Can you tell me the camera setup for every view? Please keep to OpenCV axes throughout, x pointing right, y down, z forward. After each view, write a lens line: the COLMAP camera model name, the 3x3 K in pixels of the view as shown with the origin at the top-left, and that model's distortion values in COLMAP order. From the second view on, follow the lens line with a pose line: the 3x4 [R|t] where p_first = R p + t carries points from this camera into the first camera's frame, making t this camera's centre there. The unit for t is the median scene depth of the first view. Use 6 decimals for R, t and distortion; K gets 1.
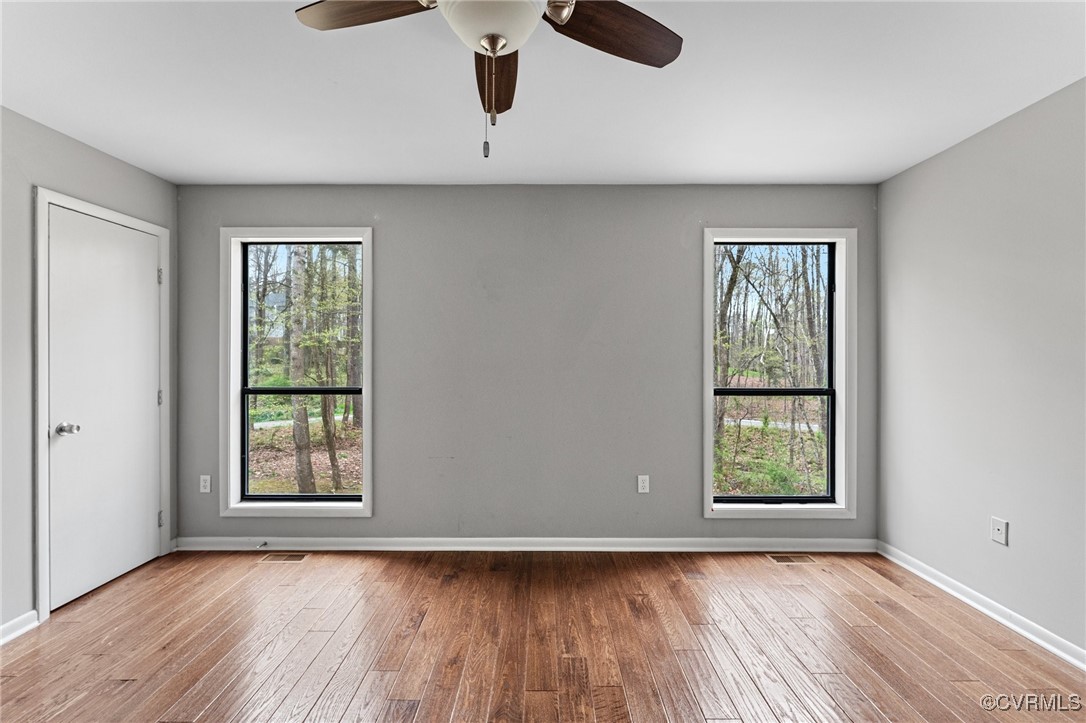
lens RADIAL K [[427.0, 0, 543.0], [0, 427.0, 361.5], [0, 0, 1]] dist [0.001520, 0.000373]
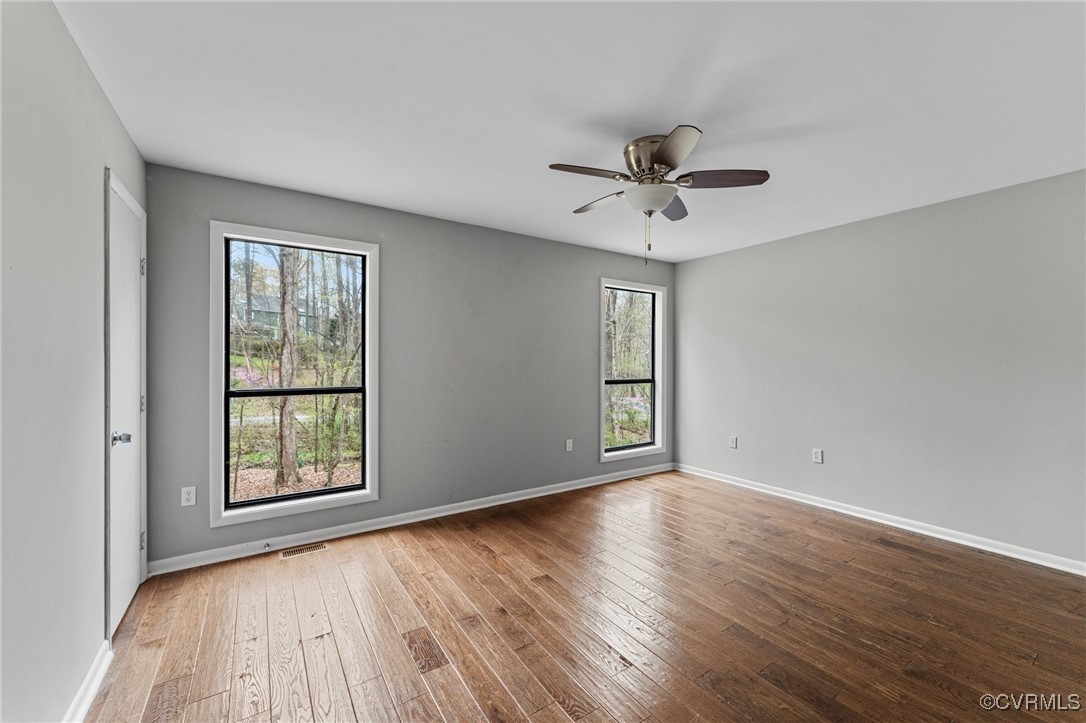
lens RADIAL K [[427.0, 0, 543.0], [0, 427.0, 361.5], [0, 0, 1]] dist [0.001520, 0.000373]
pose [[0.833256, 0.001271, 0.552886, -0.666061], [-0.002267, 0.999997, 0.001117, -0.005781], [-0.552883, -0.002185, 0.833256, -0.186343]]
